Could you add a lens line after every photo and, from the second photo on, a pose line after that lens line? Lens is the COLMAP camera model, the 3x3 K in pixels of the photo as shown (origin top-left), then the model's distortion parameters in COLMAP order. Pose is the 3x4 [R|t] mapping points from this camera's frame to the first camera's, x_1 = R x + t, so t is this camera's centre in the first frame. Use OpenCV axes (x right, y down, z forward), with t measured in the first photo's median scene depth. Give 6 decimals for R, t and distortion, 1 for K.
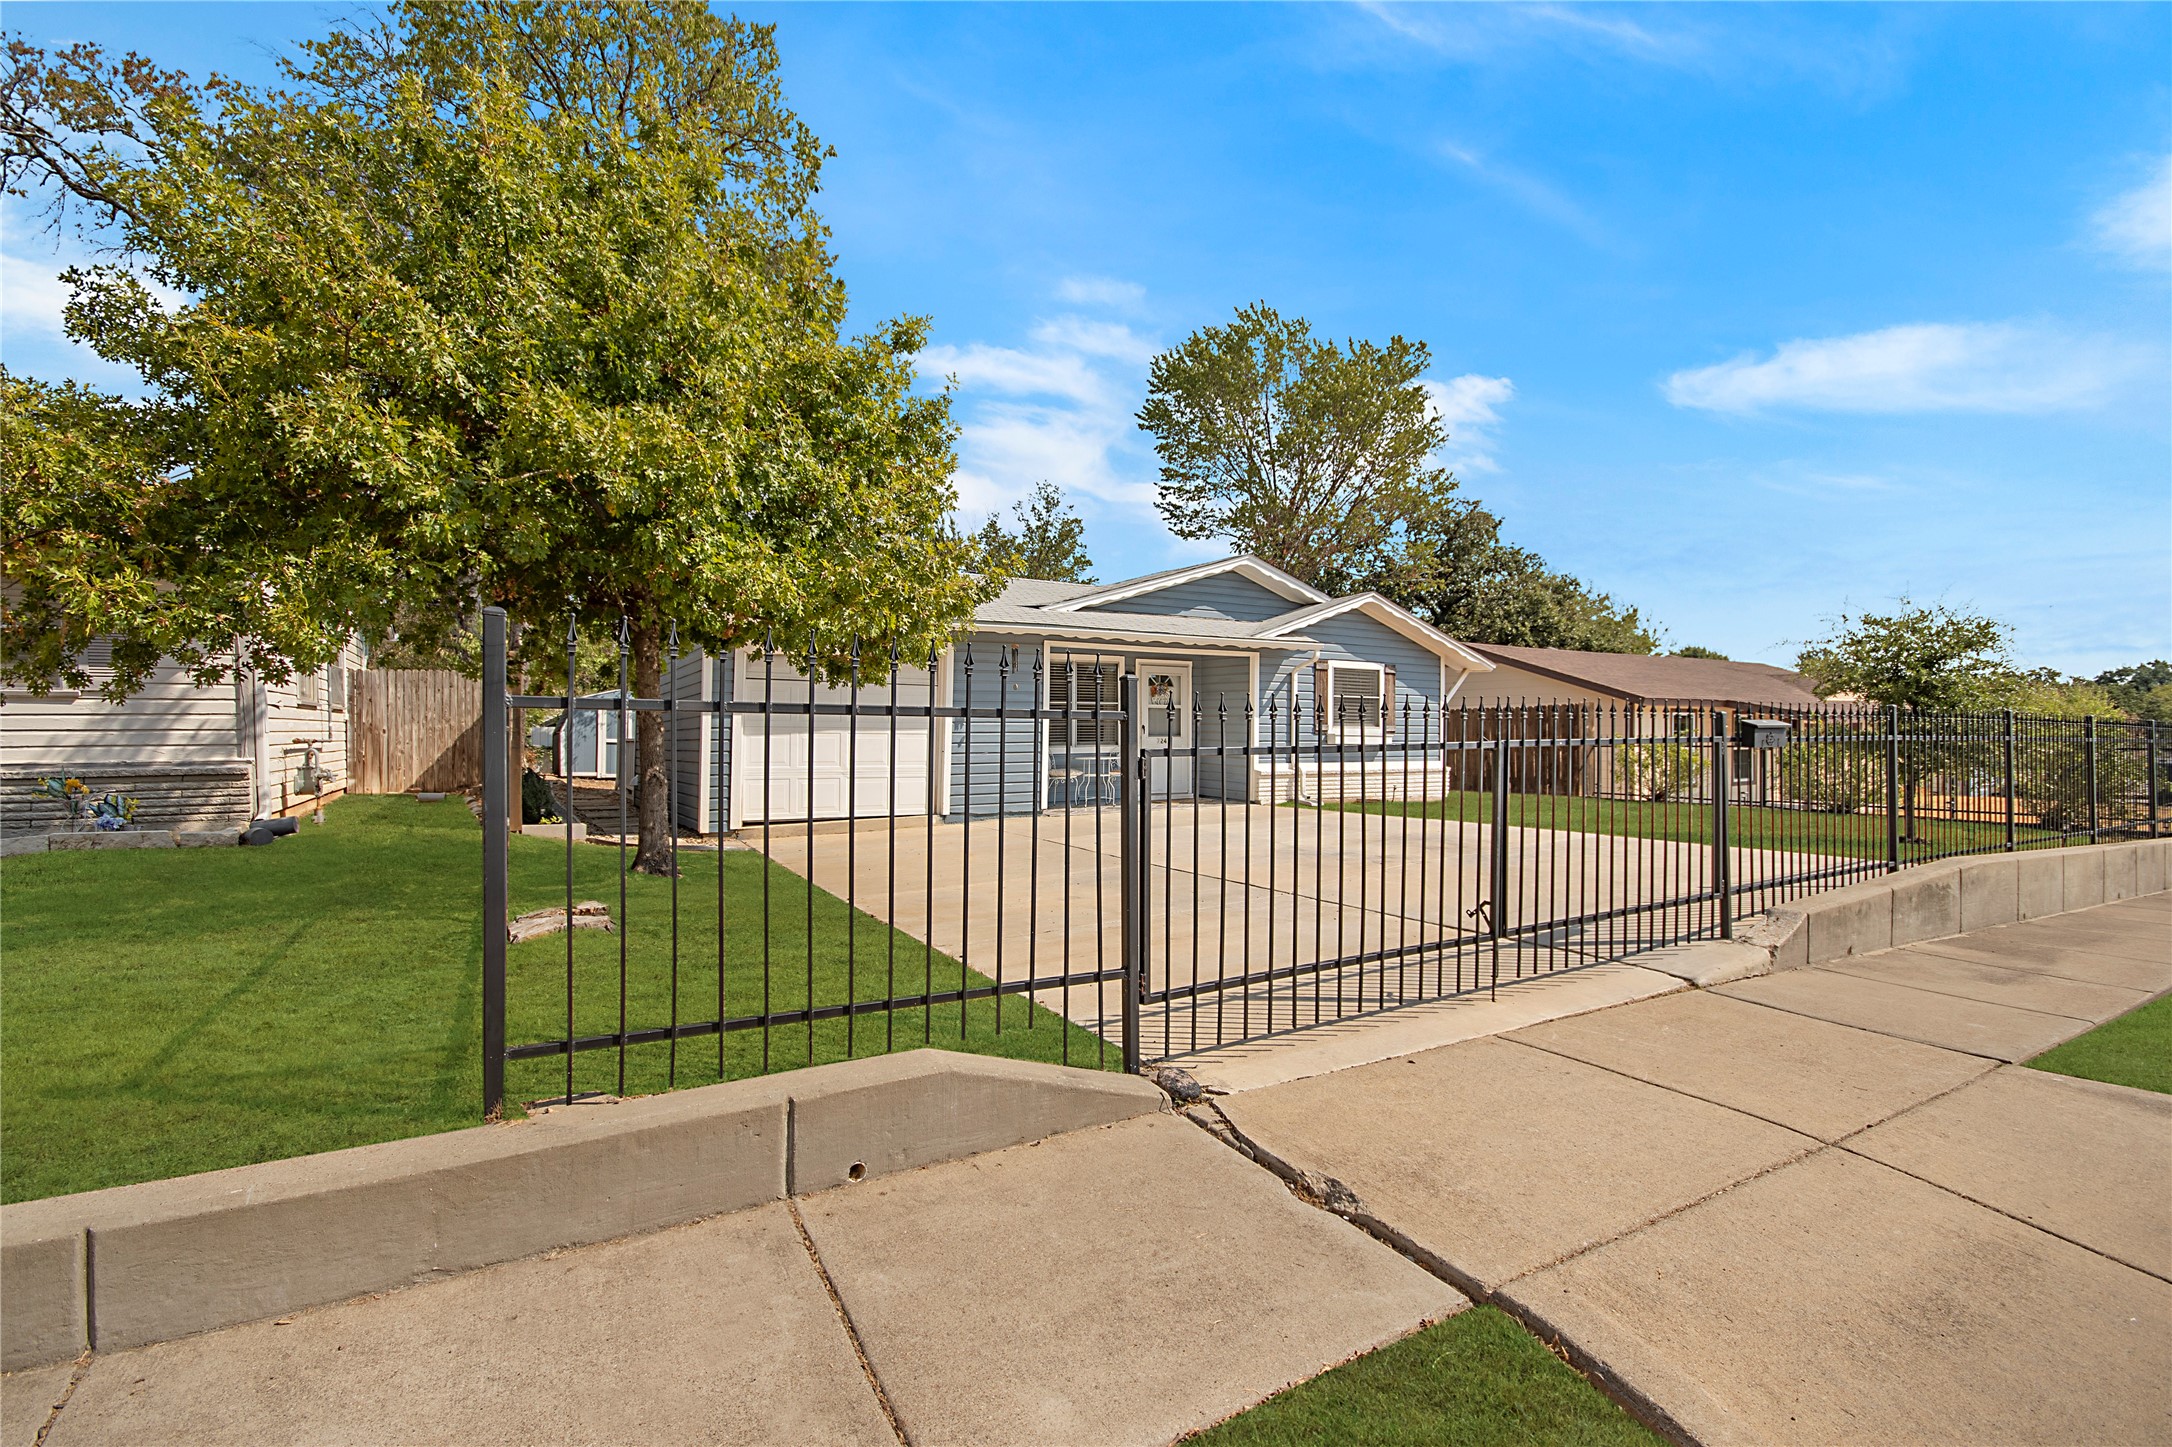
lens RADIAL K [[955.5, 0, 1084.5], [0, 955.5, 731.5], [0, 0, 1]] dist [0.001942, -0.006989]
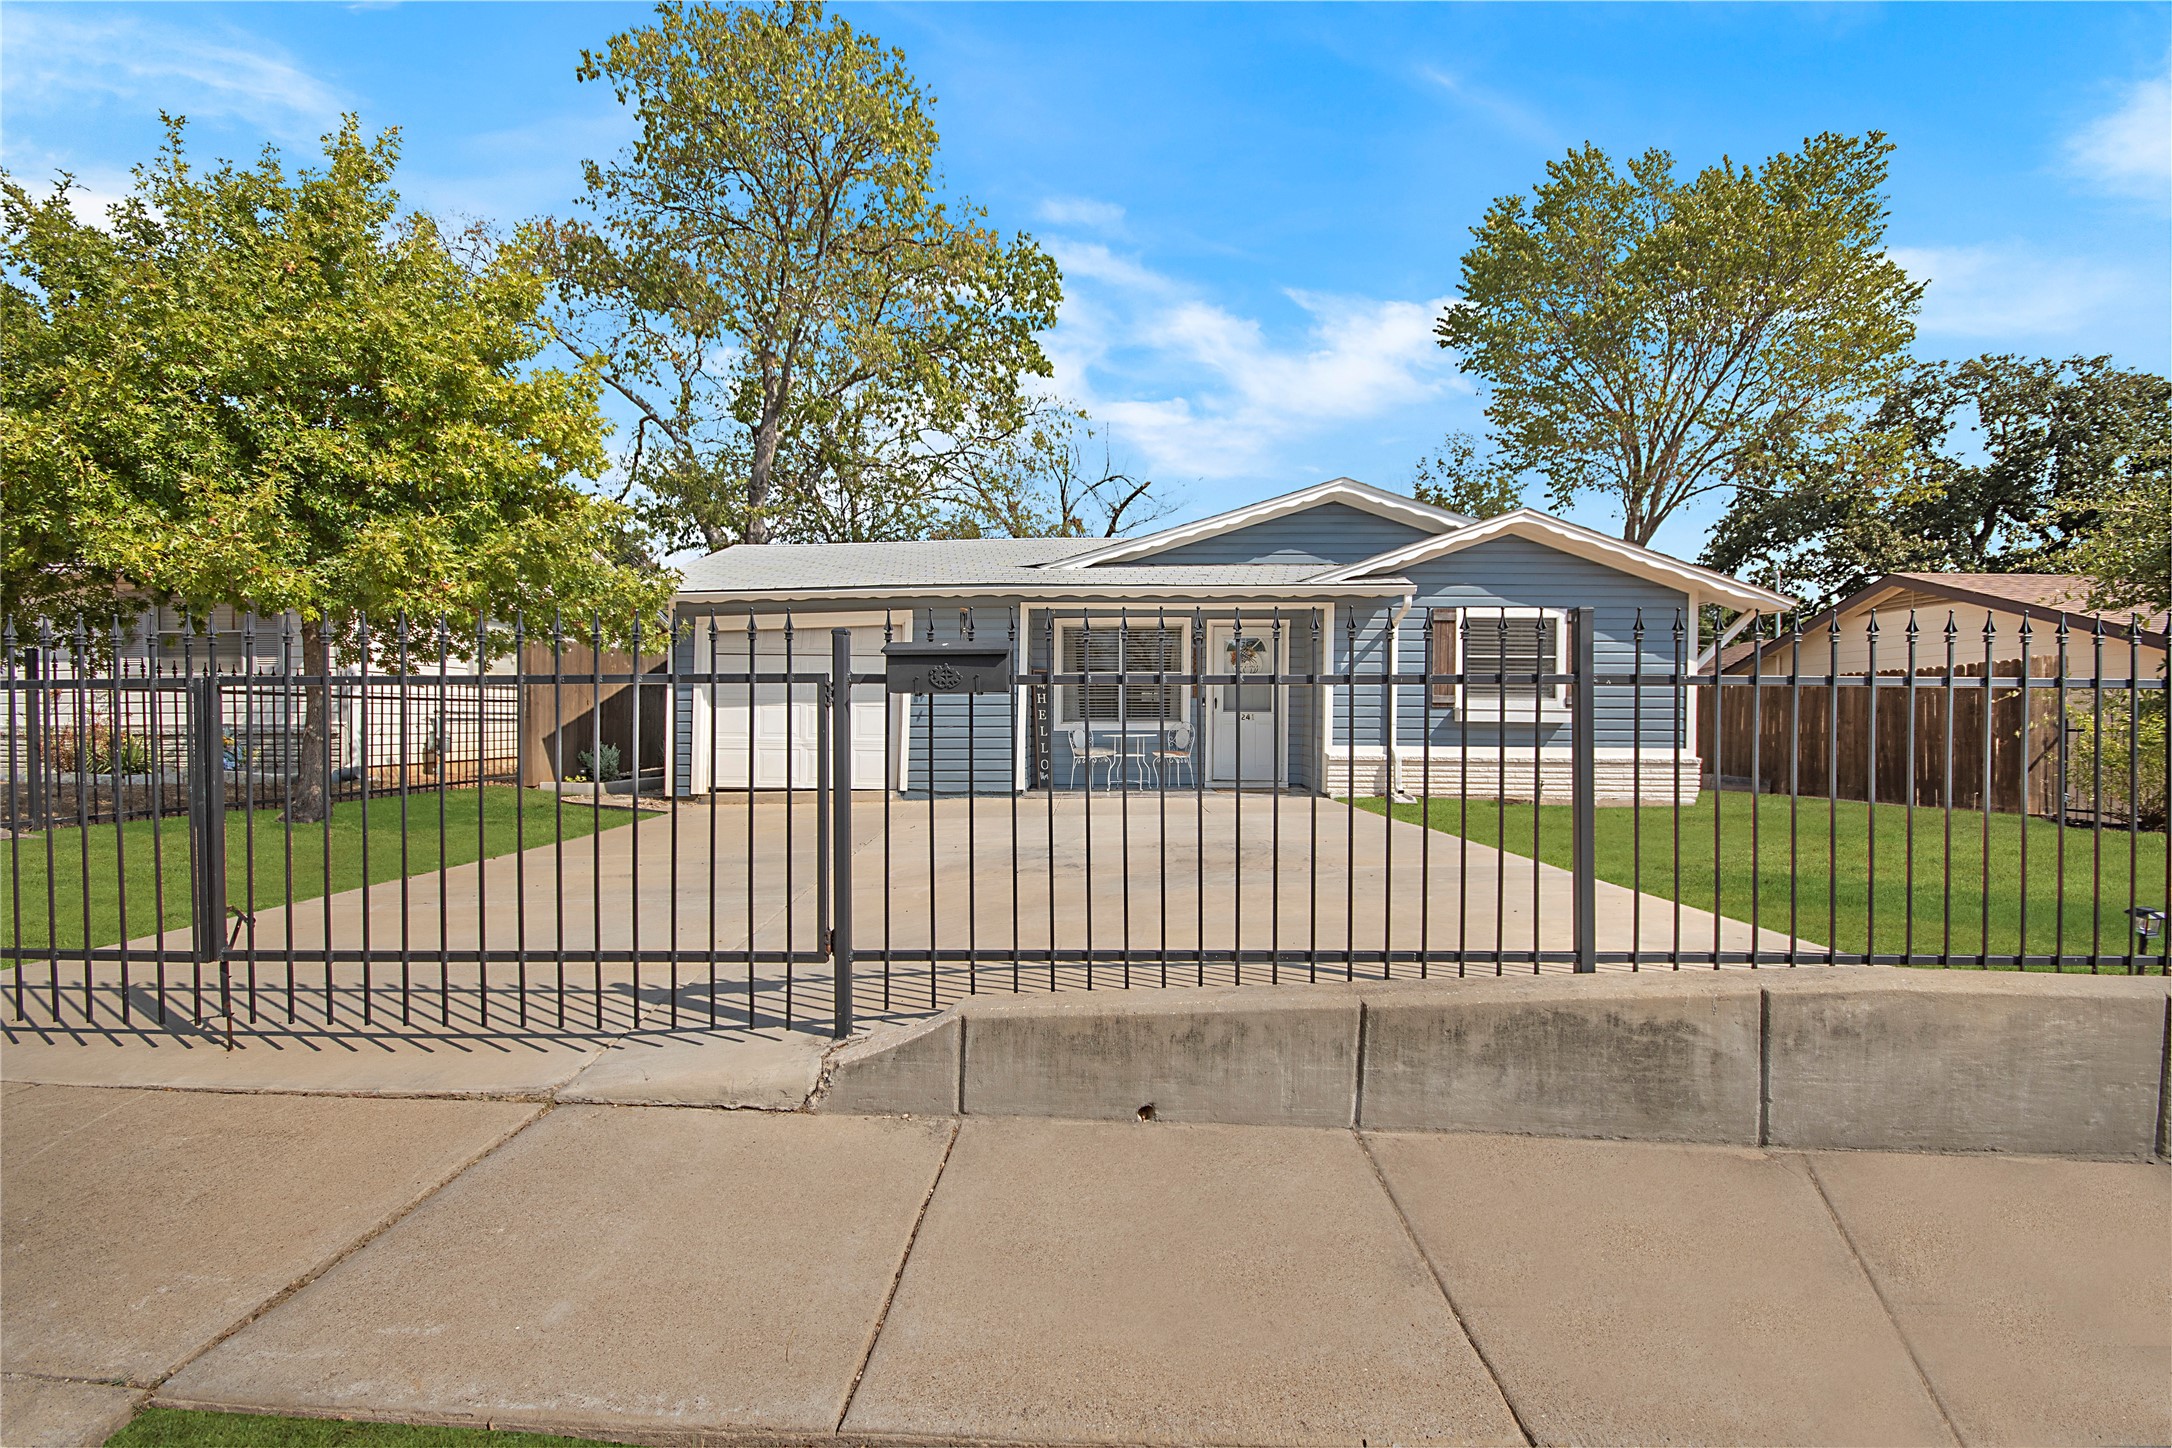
lens RADIAL K [[955.5, 0, 1084.5], [0, 955.5, 732.0], [0, 0, 1]] dist [0.001942, -0.006989]
pose [[0.849048, 0.010292, -0.528215, 0.418540], [-0.003490, 0.999898, 0.013874, 0.012126], [0.528304, -0.009936, 0.848997, 0.232293]]
